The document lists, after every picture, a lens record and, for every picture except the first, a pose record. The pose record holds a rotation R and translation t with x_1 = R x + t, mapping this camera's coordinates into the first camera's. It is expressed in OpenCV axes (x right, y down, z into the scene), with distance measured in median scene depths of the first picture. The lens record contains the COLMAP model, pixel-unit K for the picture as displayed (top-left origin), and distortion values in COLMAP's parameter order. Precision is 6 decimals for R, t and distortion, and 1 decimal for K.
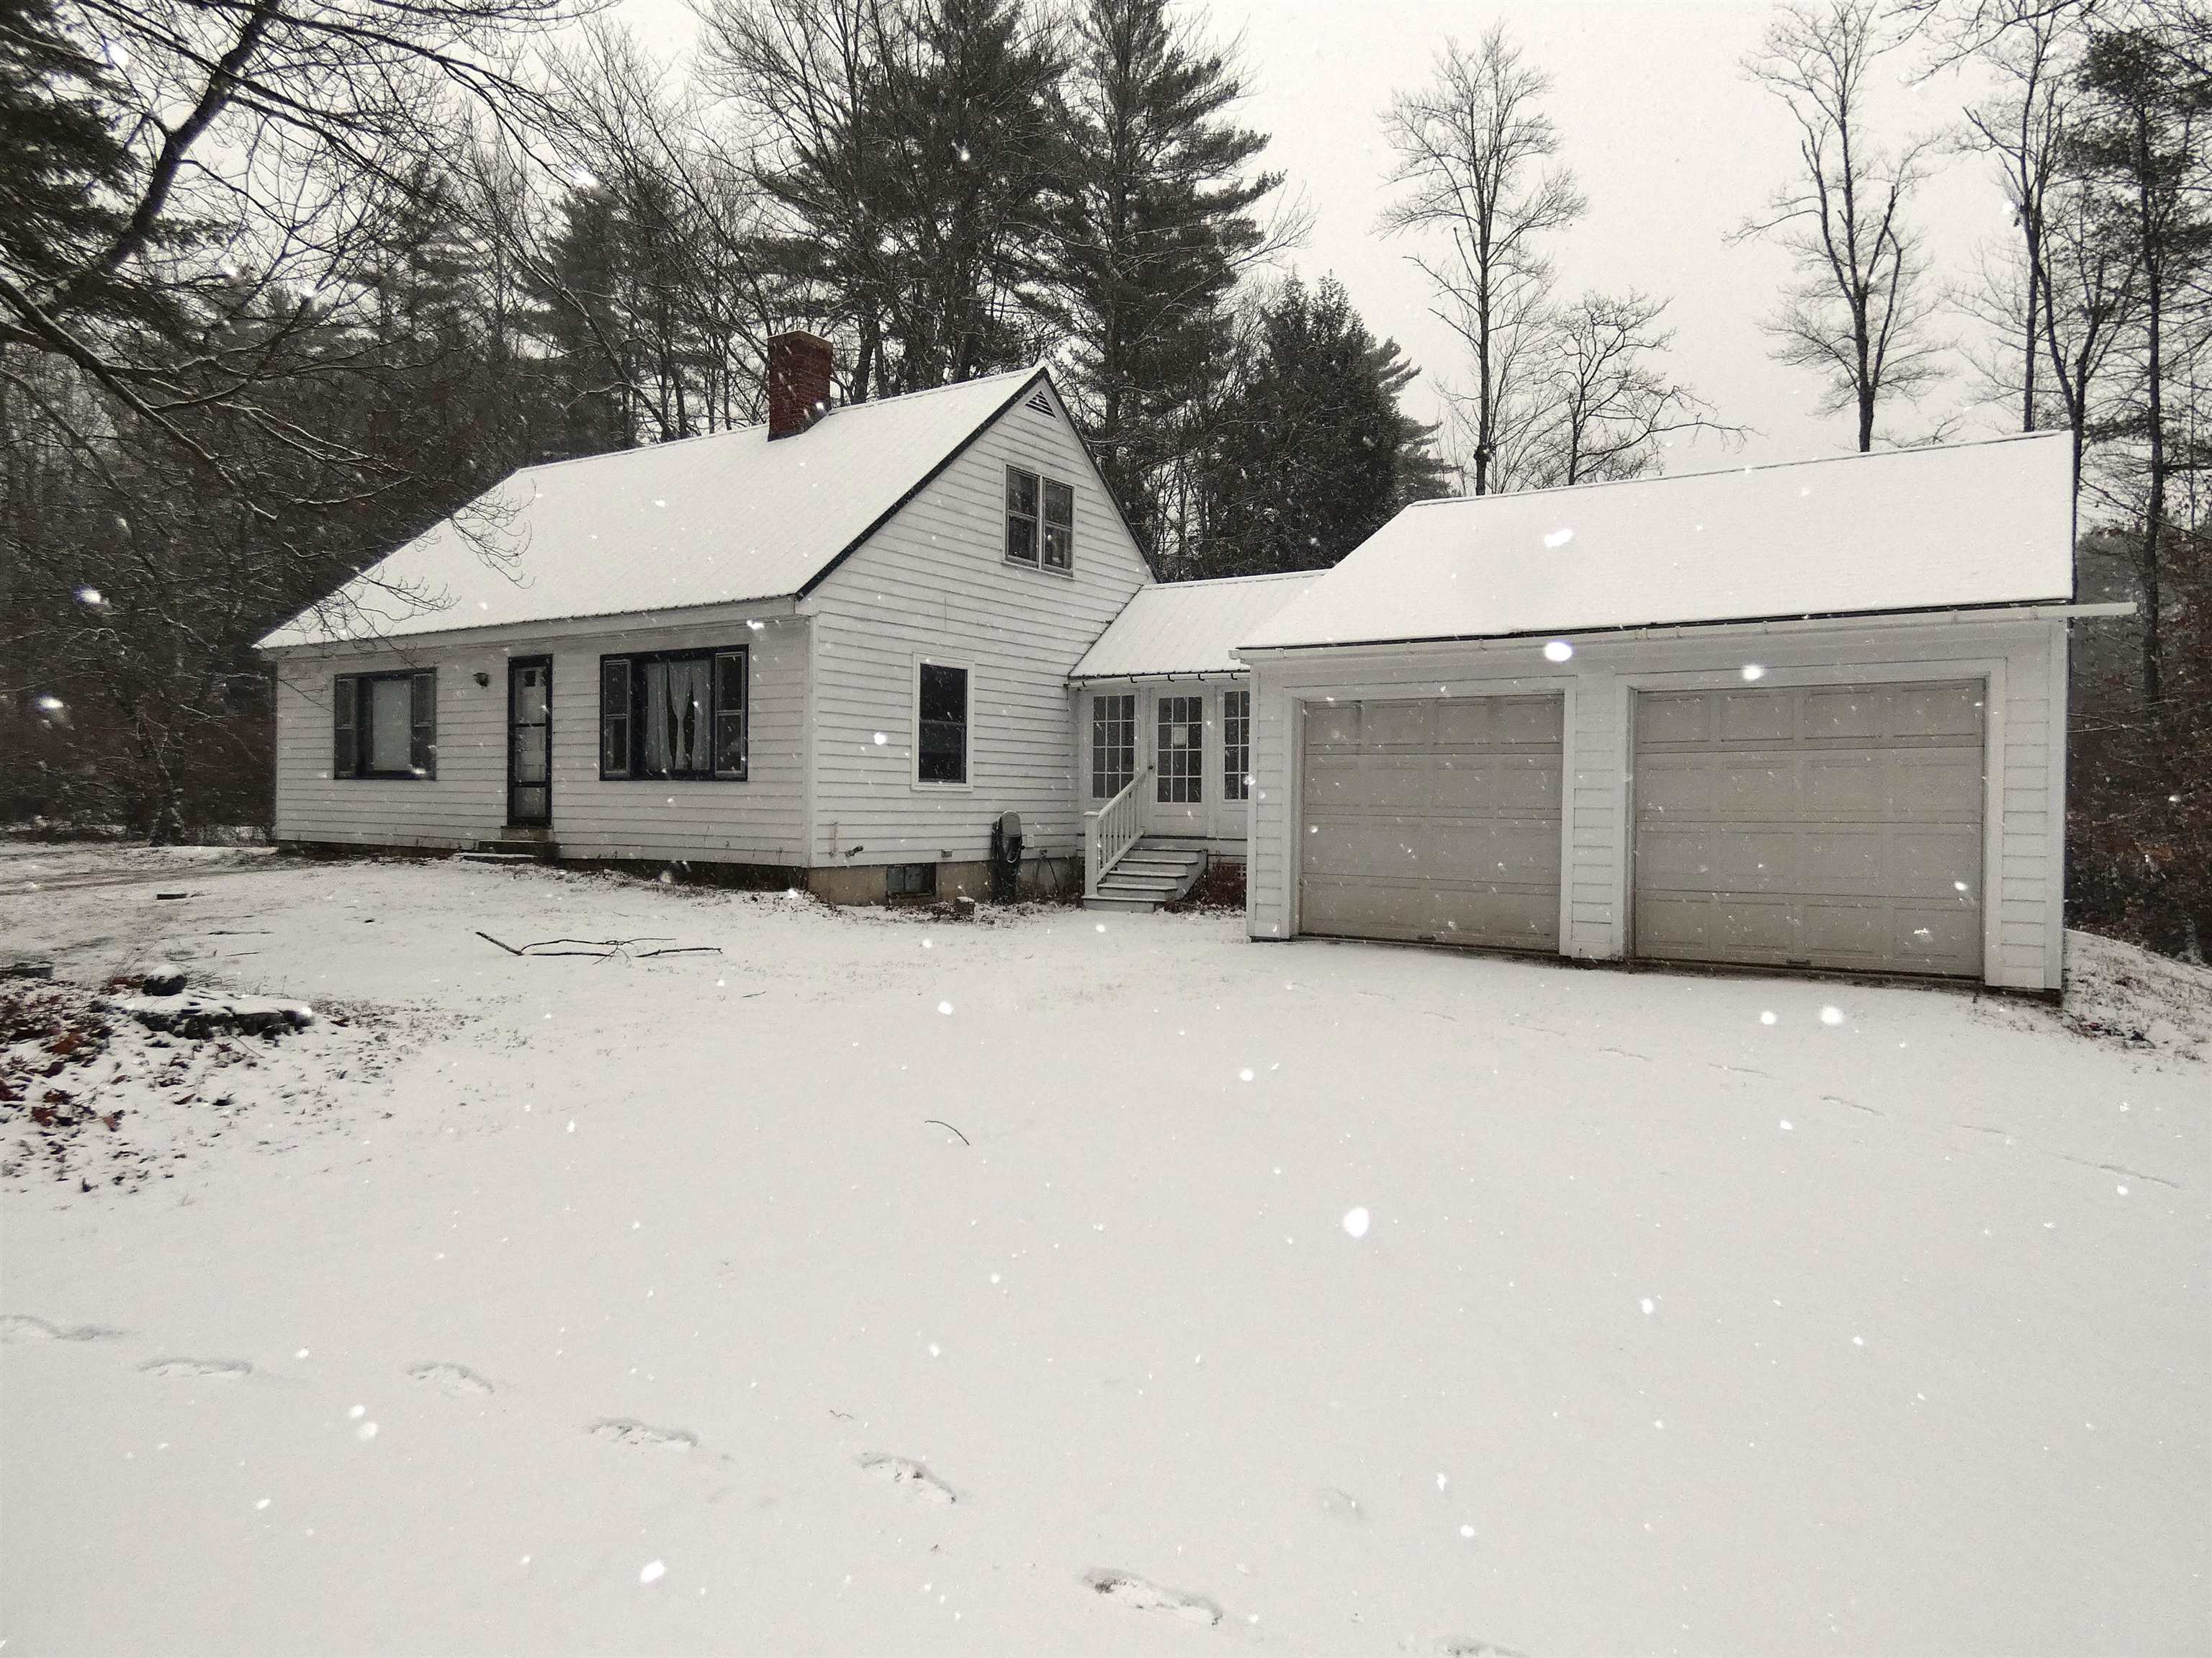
lens RADIAL K [[1428.6, 0, 1106.0], [0, 1428.6, 829.0], [0, 0, 1]] dist [0.004714, 0.000285]
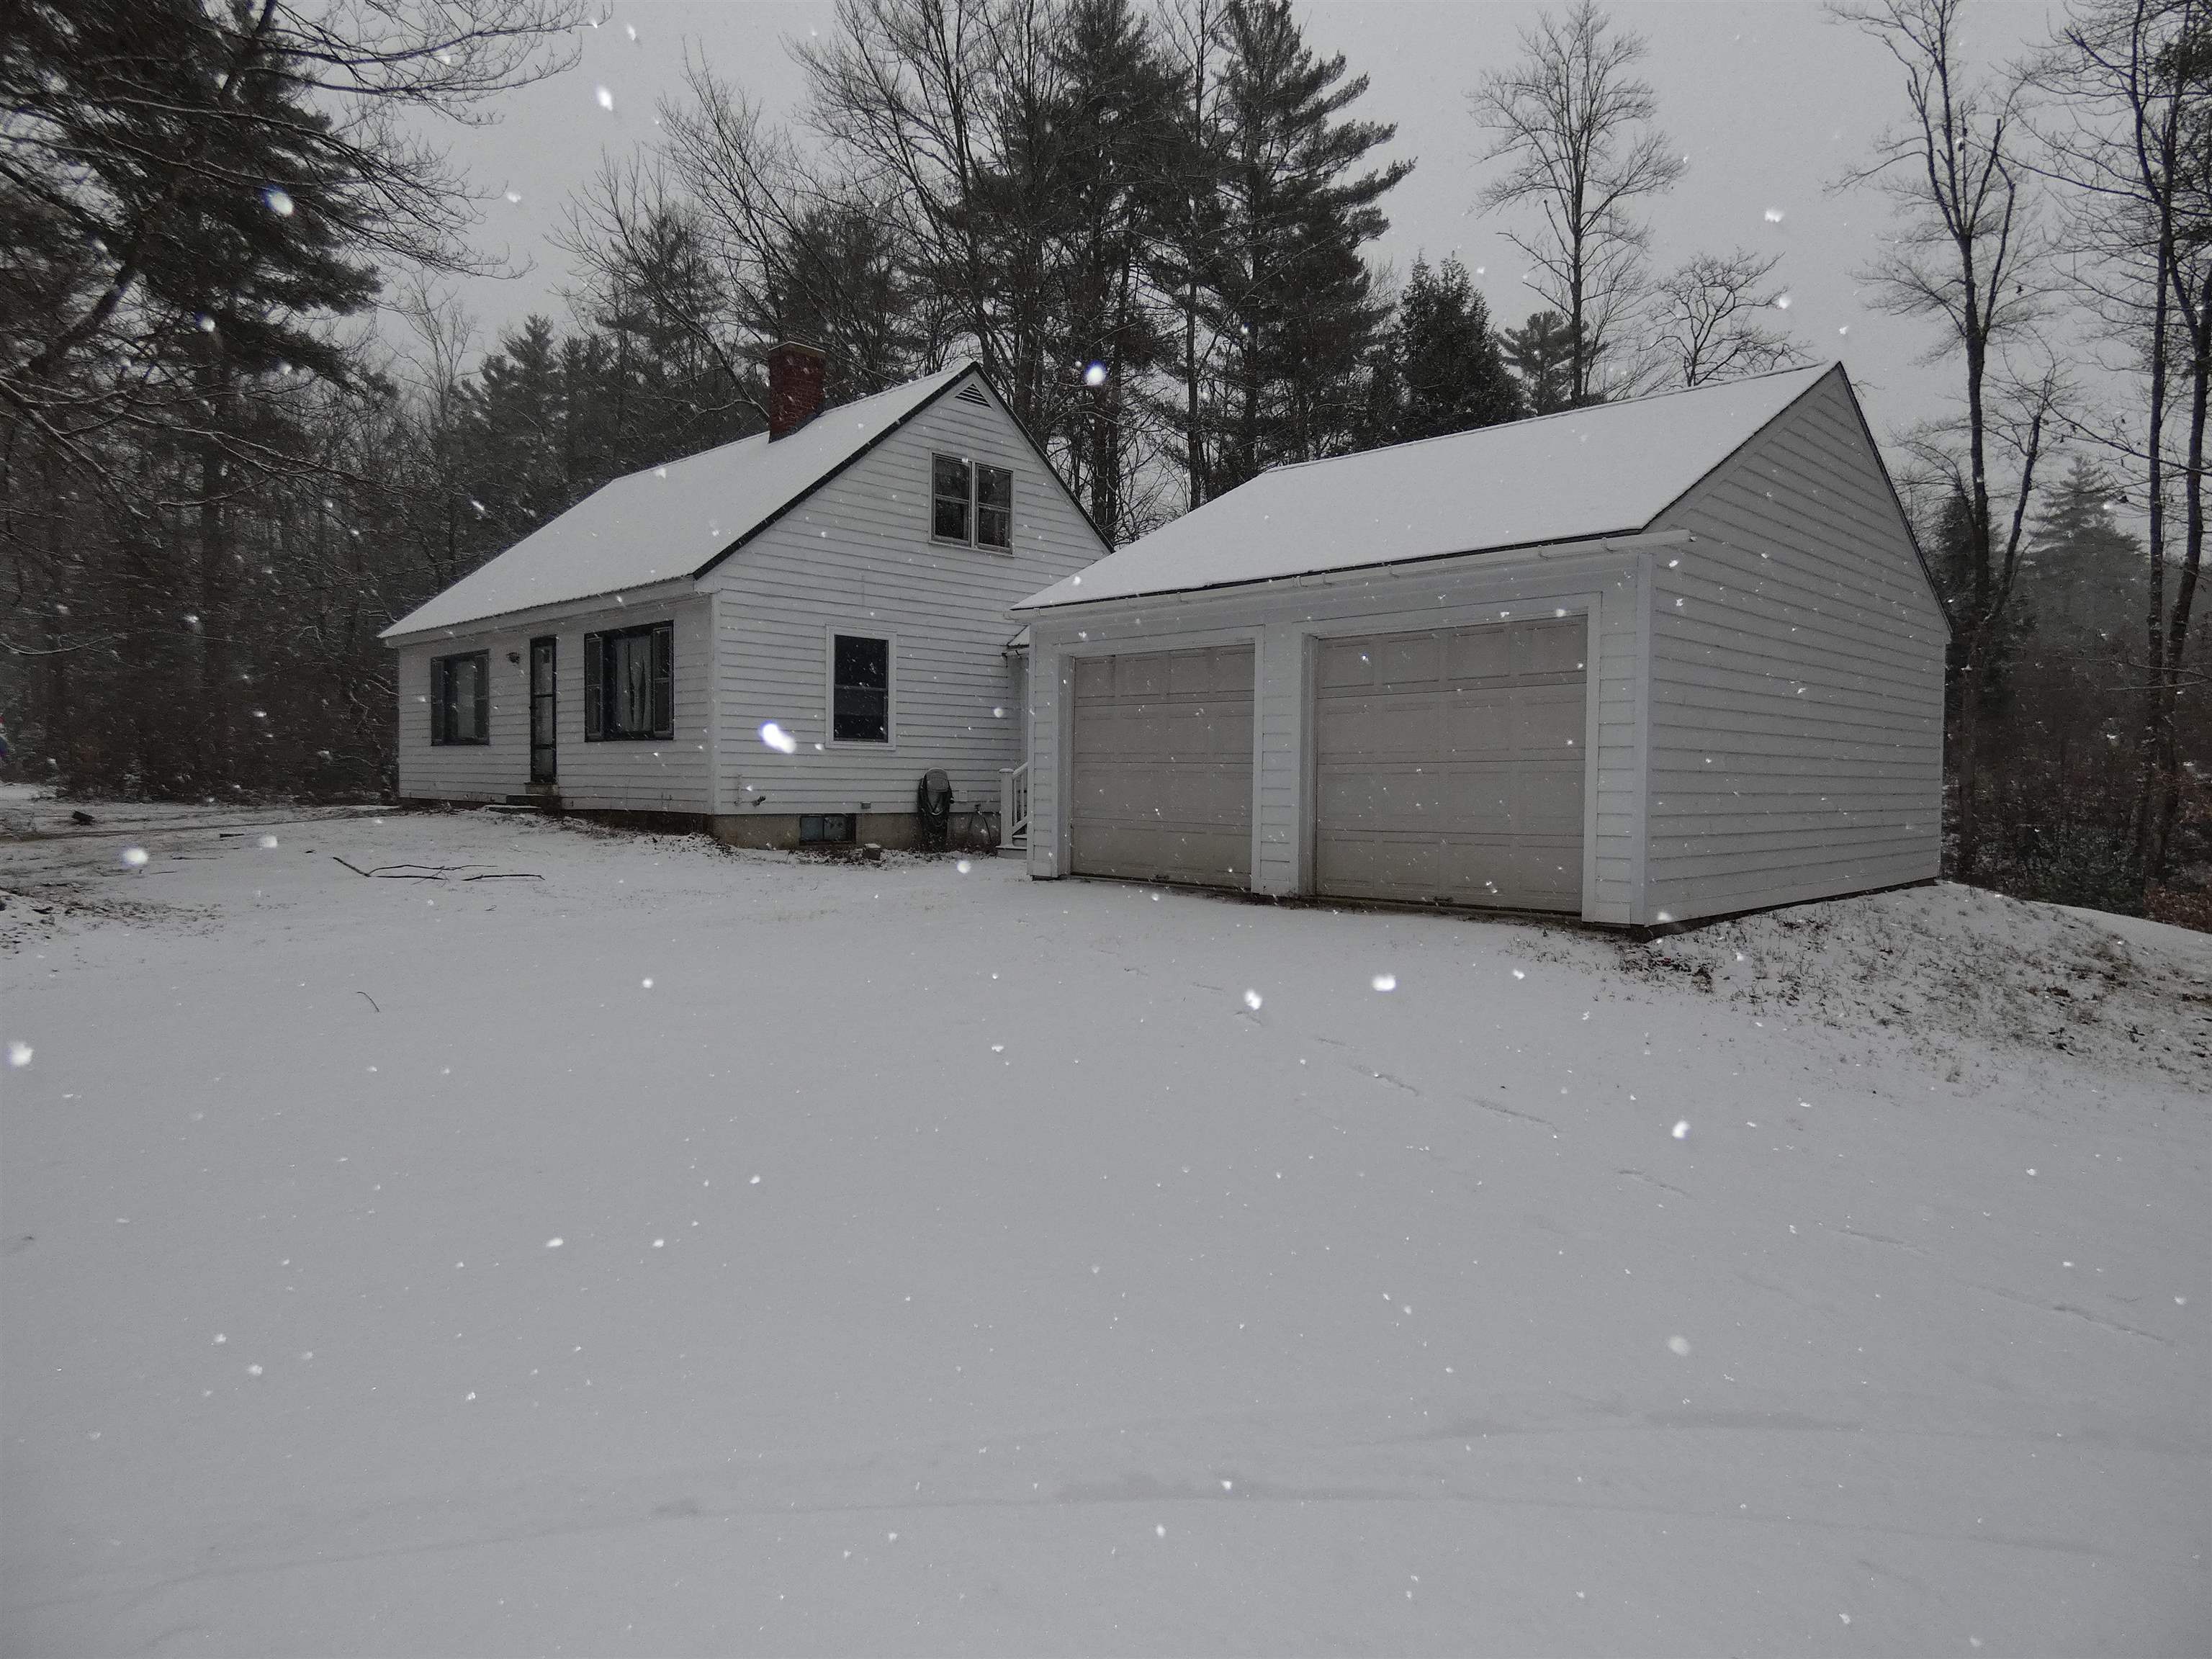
lens RADIAL K [[1341.5, 0, 1106.0], [0, 1341.5, 829.5], [0, 0, 1]] dist [0.005955, -0.013977]
pose [[0.980750, 0.005853, -0.195179, 0.263057], [-0.002606, 0.999854, 0.016888, 0.016845], [0.195249, -0.016055, 0.980622, 0.009002]]
